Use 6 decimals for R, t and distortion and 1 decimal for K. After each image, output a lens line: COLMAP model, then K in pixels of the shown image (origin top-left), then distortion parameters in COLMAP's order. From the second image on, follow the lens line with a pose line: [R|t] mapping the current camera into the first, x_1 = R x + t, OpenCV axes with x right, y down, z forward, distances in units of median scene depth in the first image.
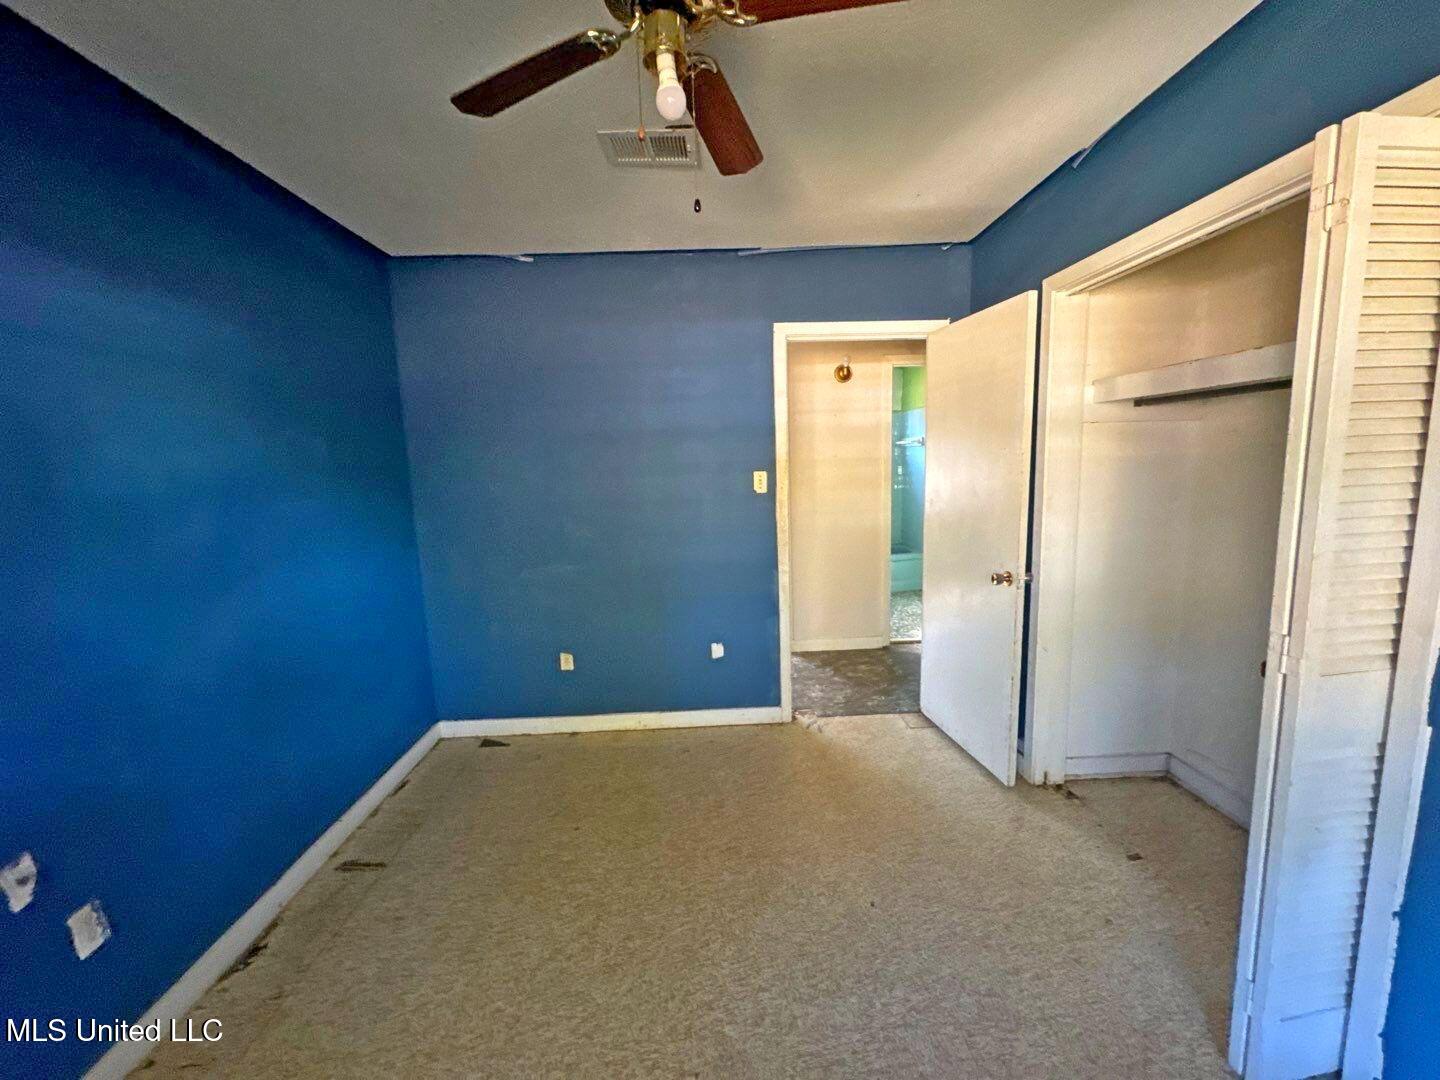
lens RADIAL K [[578.3, 0, 720.0], [0, 578.3, 539.2], [0, 0, 1]] dist [-0.004144, -0.000914]
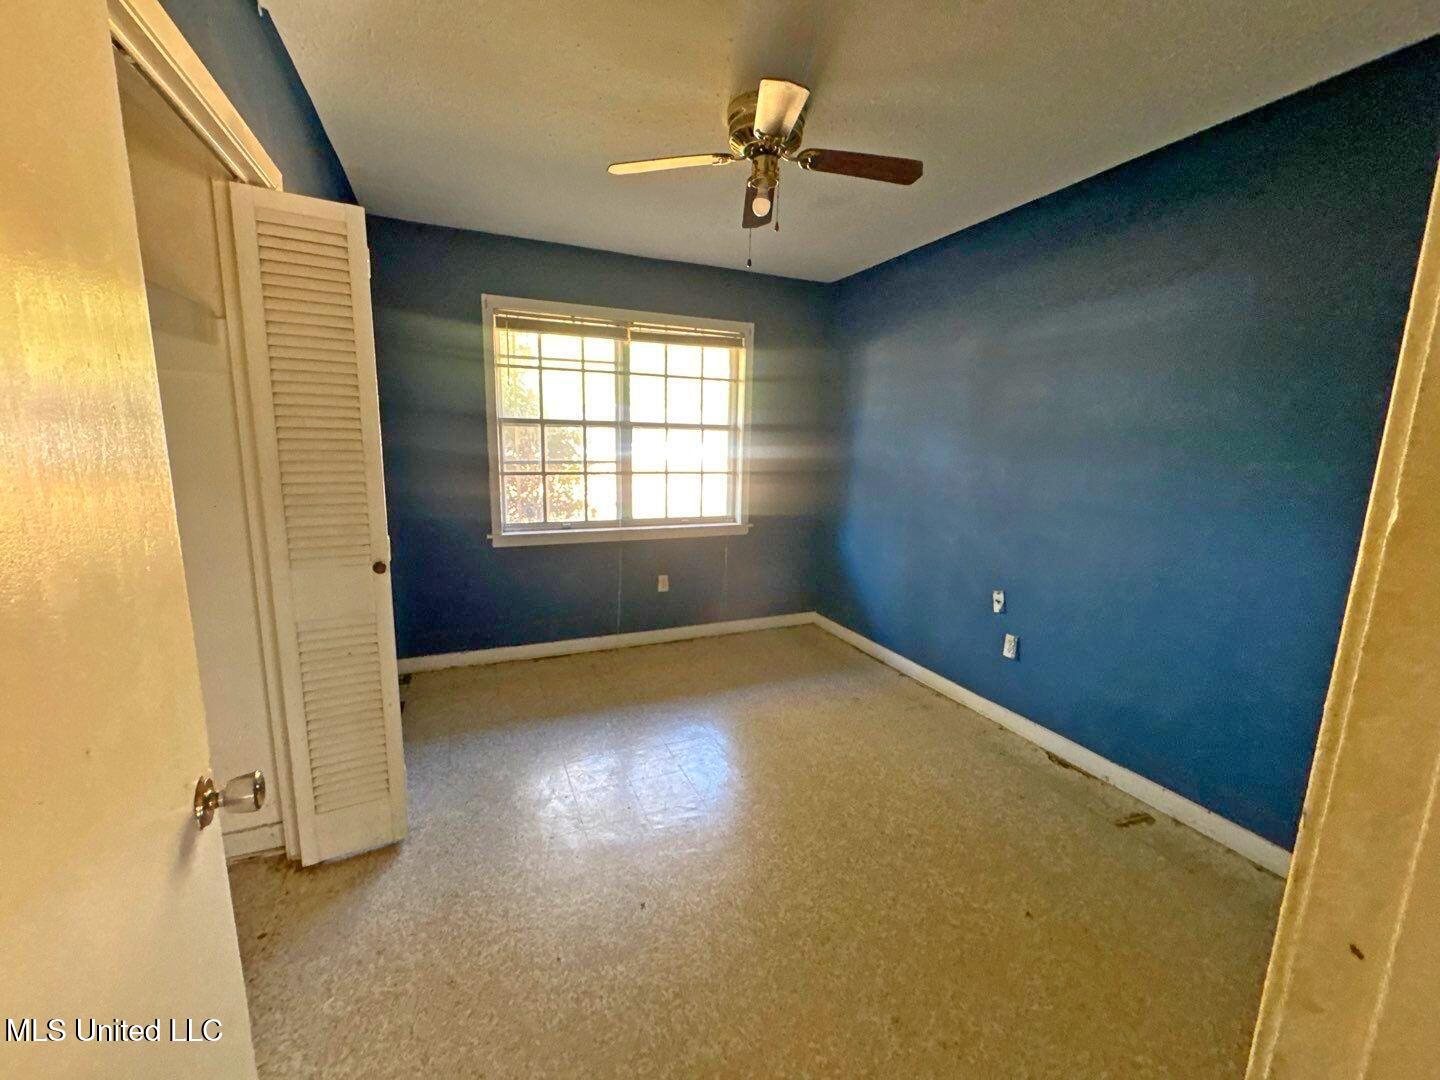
lens RADIAL K [[578.3, 0, 717.9], [0, 578.3, 536.7], [0, 0, 1]] dist [-0.004144, -0.000914]
pose [[-0.930132, 0.073606, -0.359774, 0.449762], [-0.043075, 0.951075, 0.305944, -0.216984], [0.364691, 0.300066, -0.881454, 1.711691]]
